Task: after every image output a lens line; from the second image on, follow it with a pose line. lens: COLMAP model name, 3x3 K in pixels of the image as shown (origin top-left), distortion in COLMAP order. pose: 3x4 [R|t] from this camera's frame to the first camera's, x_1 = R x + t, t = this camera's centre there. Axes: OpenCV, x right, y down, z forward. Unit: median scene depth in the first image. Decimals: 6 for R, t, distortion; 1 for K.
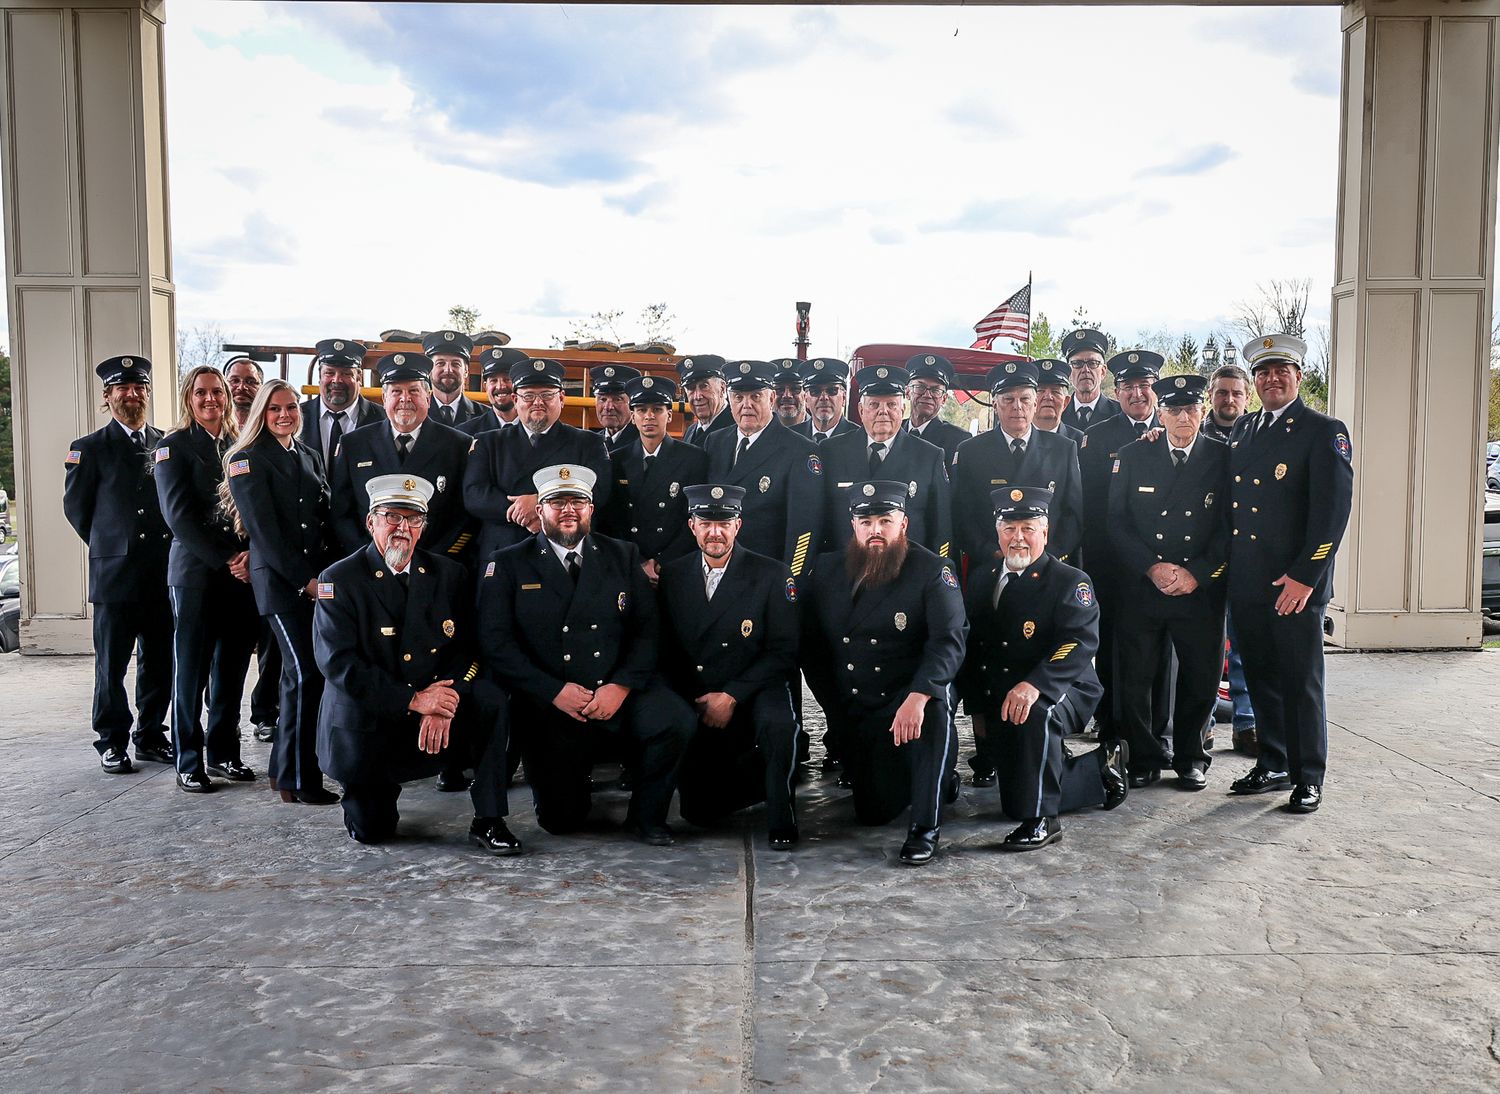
lens RADIAL K [[1645.2, 0, 807.6], [0, 1645.2, 561.1], [0, 0, 1]] dist [0.029076, 0.000000]
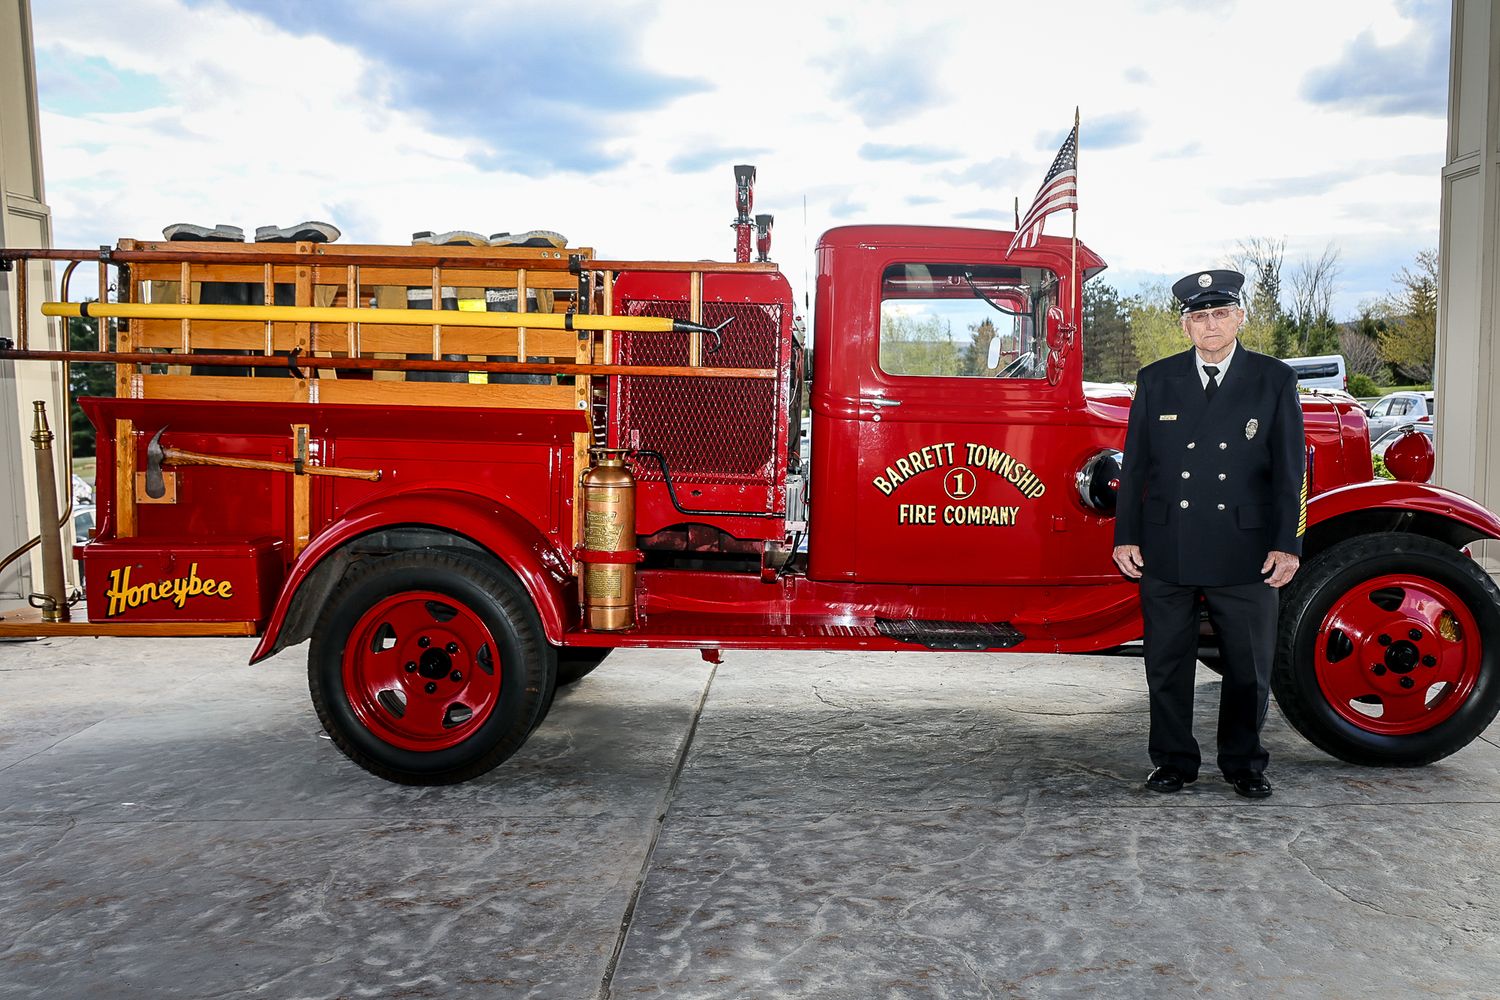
lens RADIAL K [[1361.3, 0, 756.0], [0, 1361.3, 506.0], [0, 0, 1]] dist [0.022474, 0.000000]
pose [[0.997215, -0.015122, -0.073033, 0.056975], [0.016184, 0.999771, 0.013967, -0.029507], [0.072805, -0.015110, 0.997232, 0.576433]]
